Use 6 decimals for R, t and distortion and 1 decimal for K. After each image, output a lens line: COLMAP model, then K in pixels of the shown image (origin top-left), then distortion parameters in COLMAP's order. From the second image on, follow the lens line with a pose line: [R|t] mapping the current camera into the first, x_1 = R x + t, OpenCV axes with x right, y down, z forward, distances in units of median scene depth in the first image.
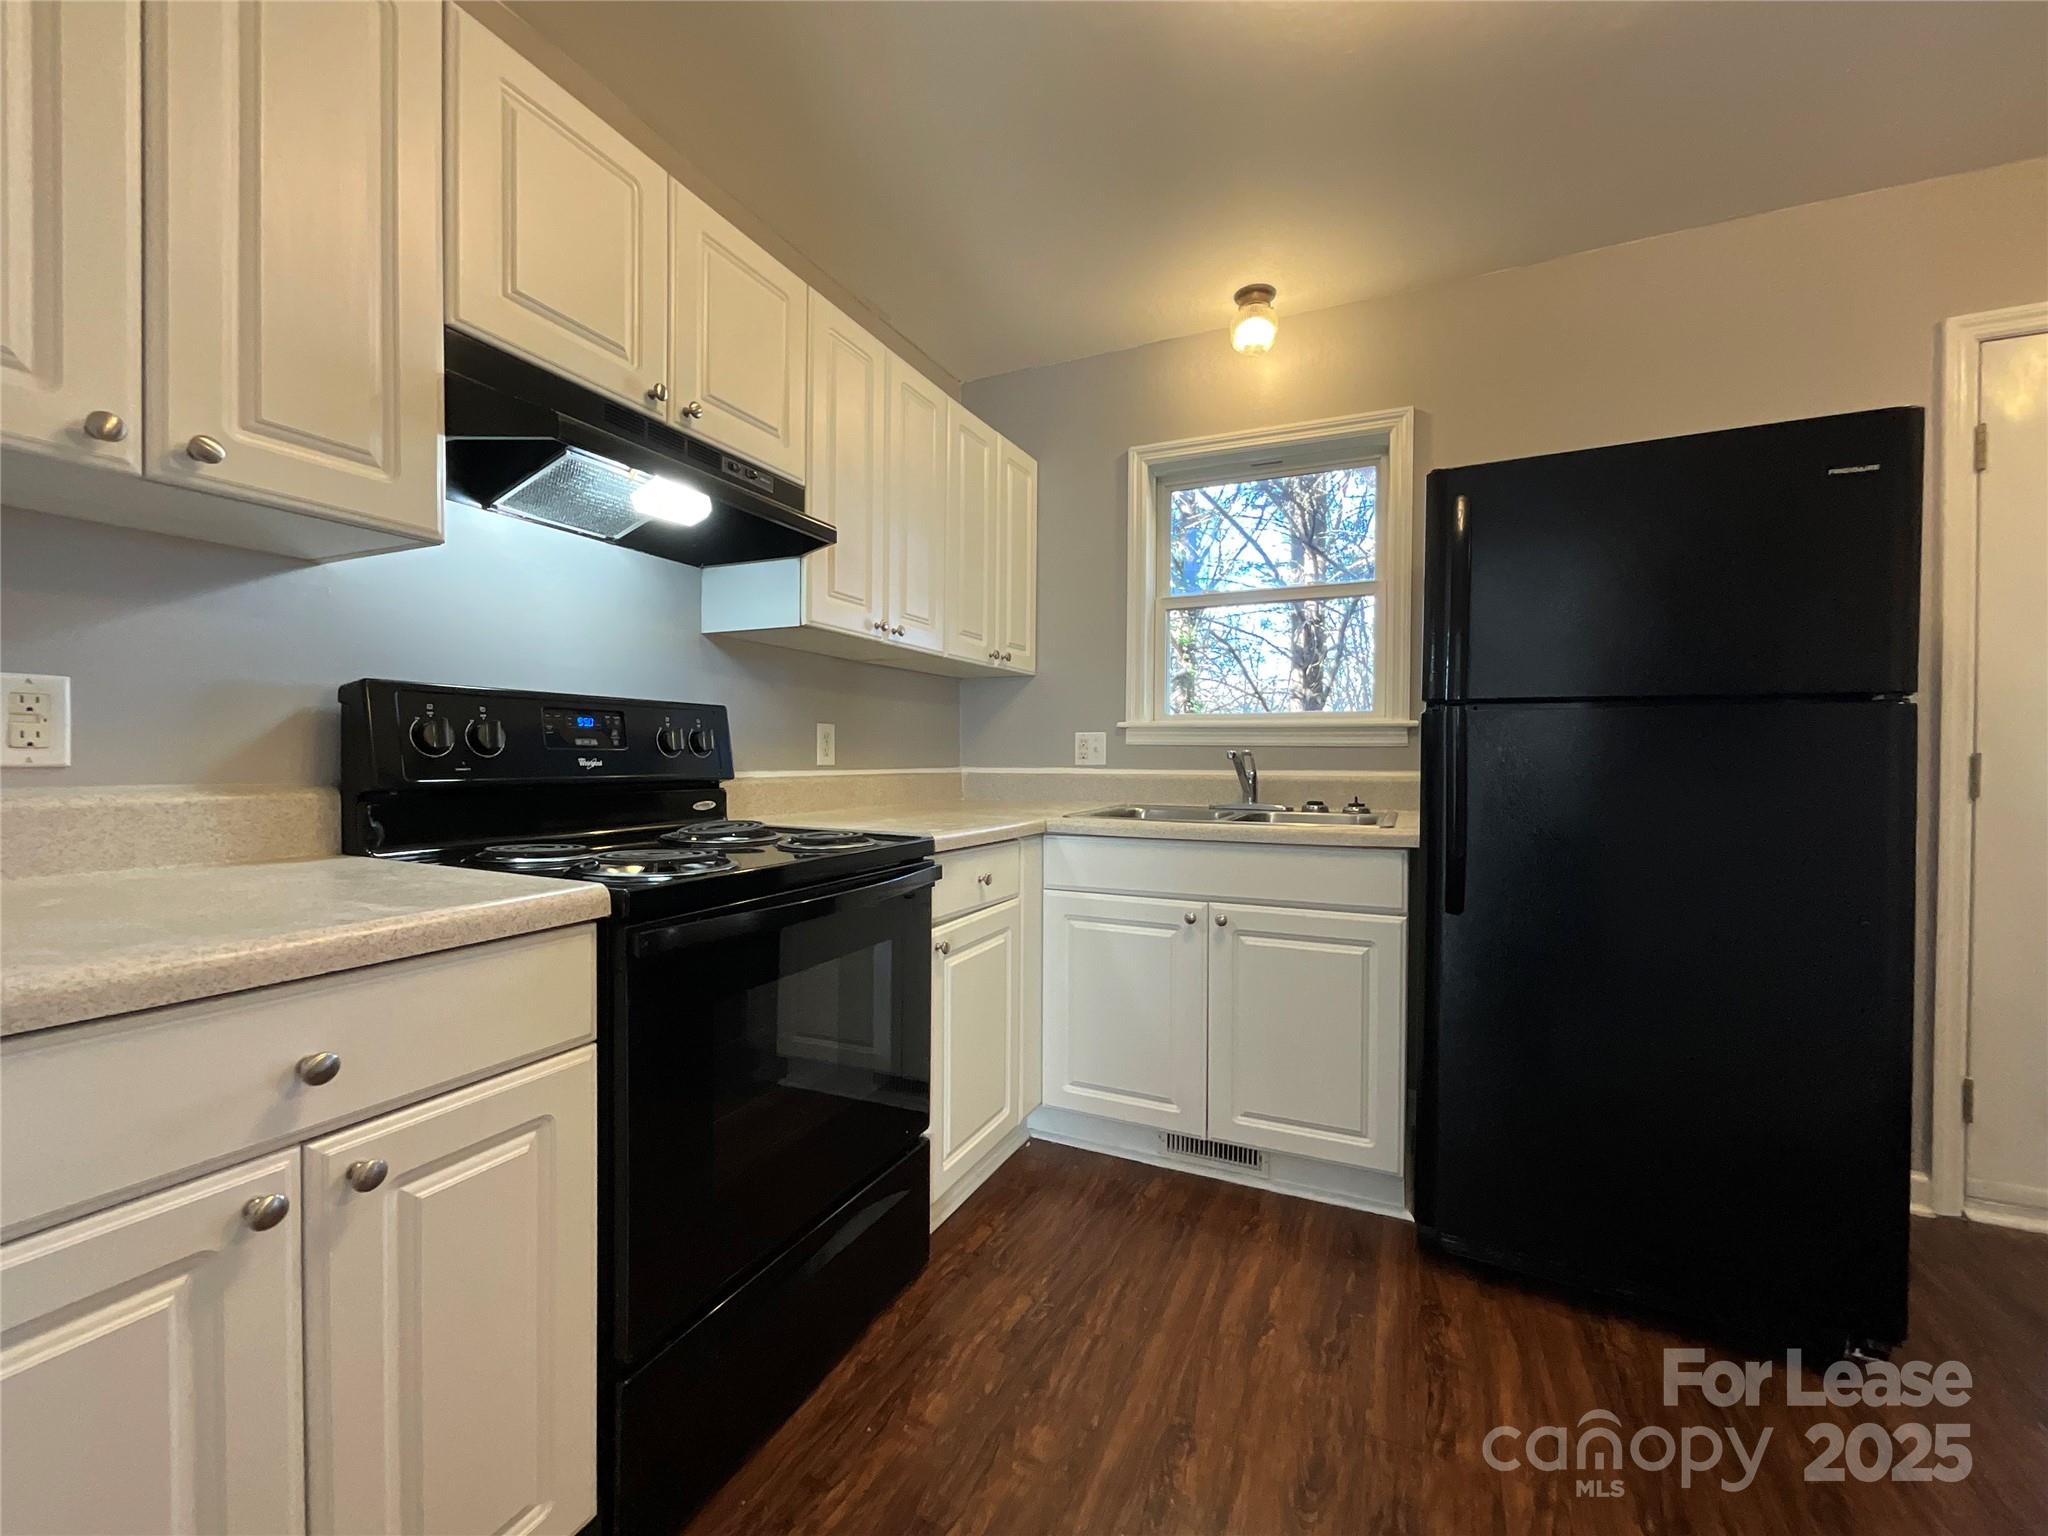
lens RADIAL K [[820.6, 0, 1066.8], [0, 820.6, 767.7], [0, 0, 1]] dist [0.004923, -0.000034]
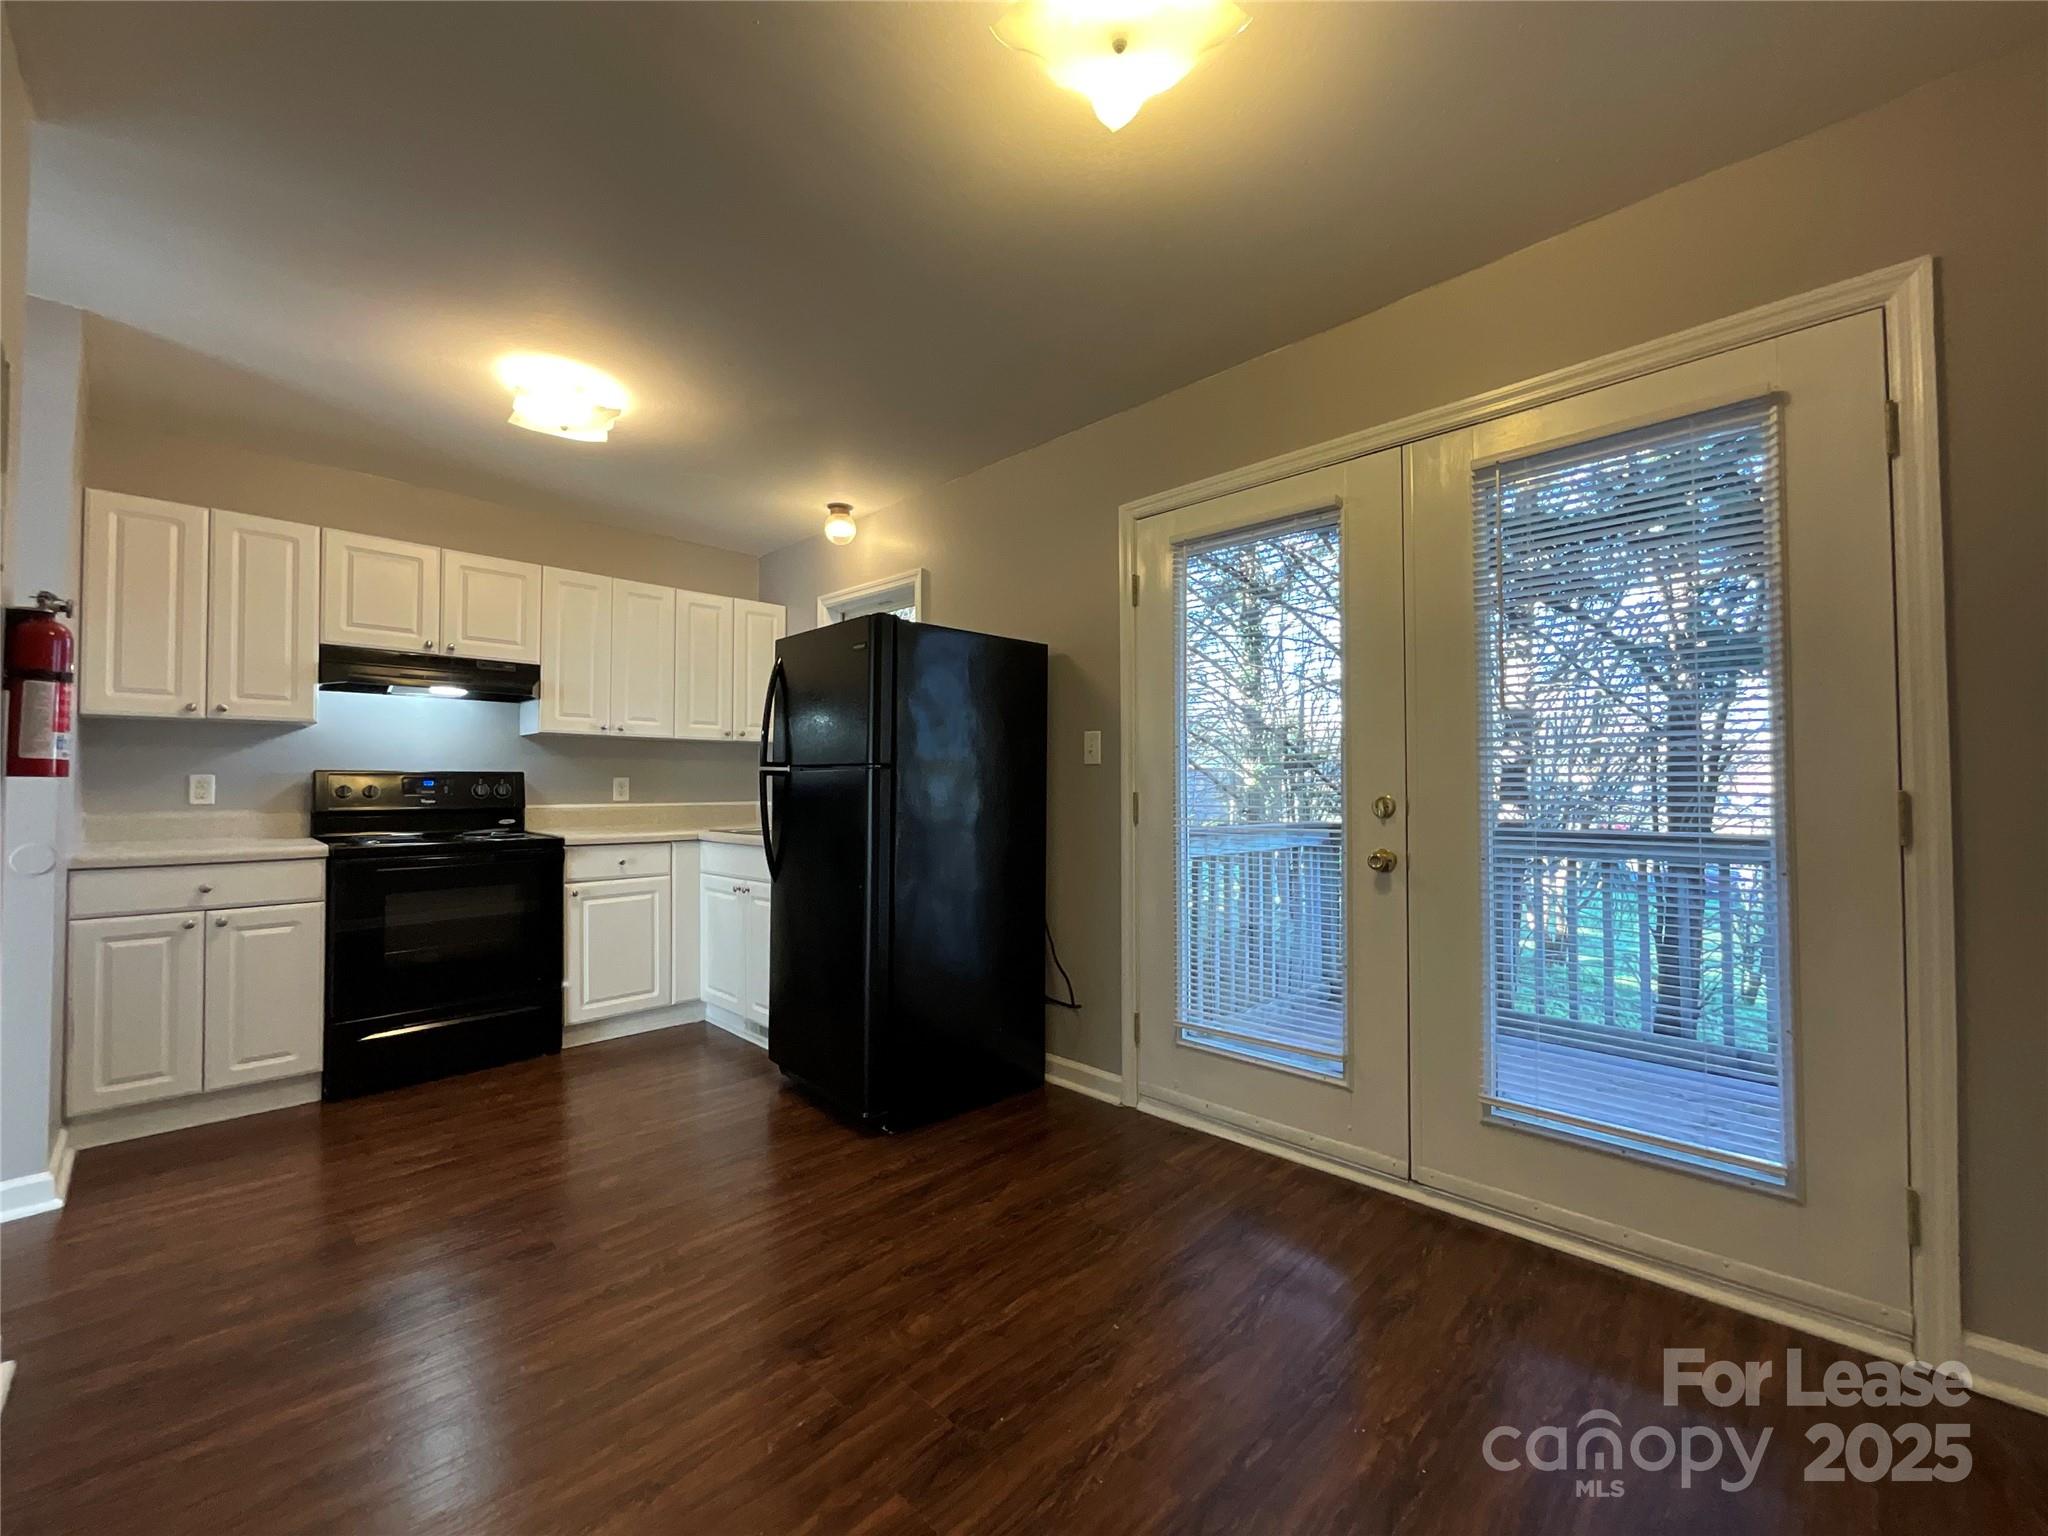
lens RADIAL K [[820.6, 0, 1066.8], [0, 820.6, 767.7], [0, 0, 1]] dist [0.004923, -0.000034]
pose [[0.943413, -0.014443, -0.331305, 1.882639], [0.001908, 0.999271, -0.038128, -0.008603], [0.331614, 0.035338, 0.942753, -0.570451]]
